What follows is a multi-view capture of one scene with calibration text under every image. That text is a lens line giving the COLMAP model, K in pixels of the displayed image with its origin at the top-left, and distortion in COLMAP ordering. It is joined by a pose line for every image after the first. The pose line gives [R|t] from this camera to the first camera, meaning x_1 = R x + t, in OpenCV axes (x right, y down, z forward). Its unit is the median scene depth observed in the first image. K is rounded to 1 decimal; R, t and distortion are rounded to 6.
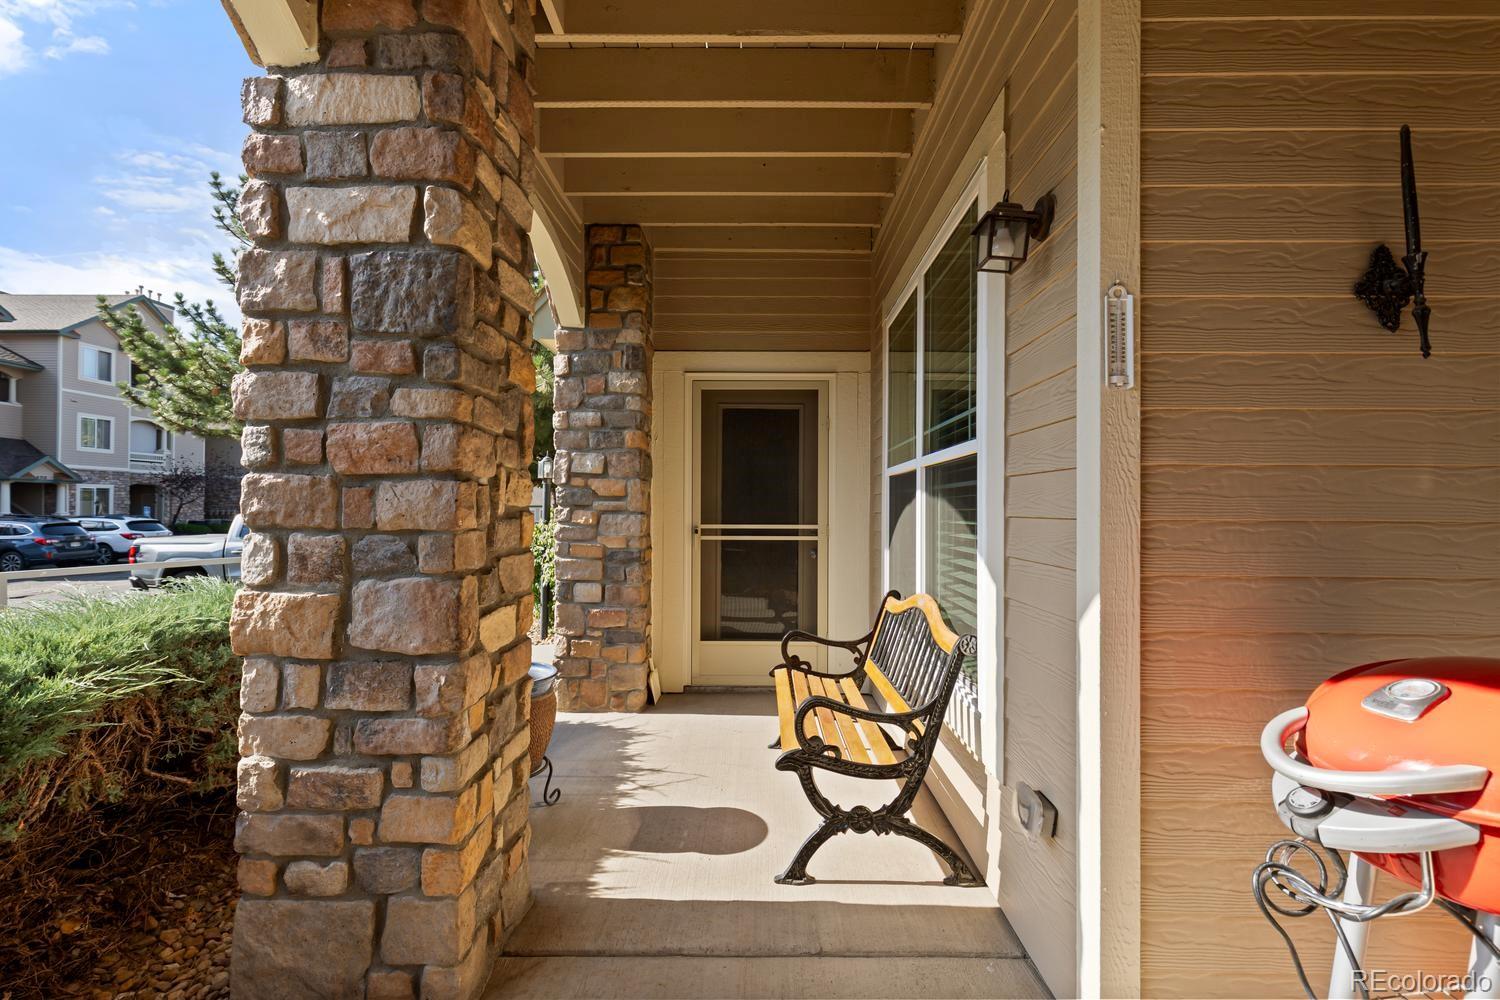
lens RADIAL K [[671.6, 0, 749.3], [0, 671.6, 502.6], [0, 0, 1]] dist [0.000998, -0.000353]
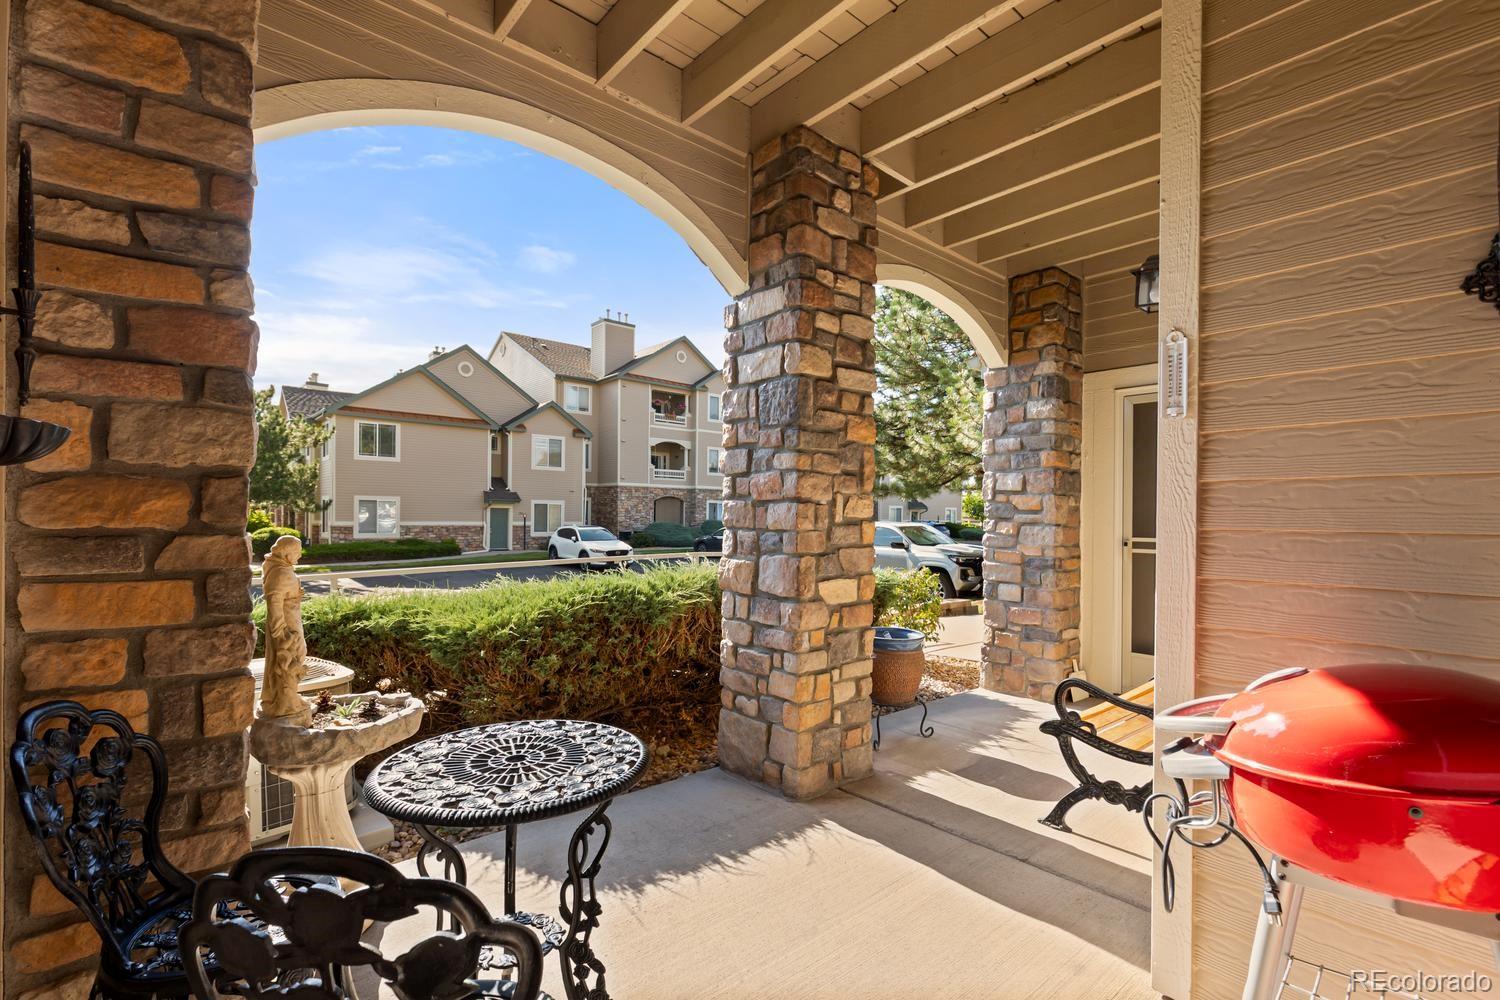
lens RADIAL K [[680.2, 0, 742.5], [0, 680.2, 514.8], [0, 0, 1]] dist [-0.001438, -0.000390]
pose [[0.660005, -0.000536, -0.751261, 0.832212], [-0.001506, 0.999997, -0.002036, 0.003627], [0.751260, 0.002476, 0.660002, -0.320218]]
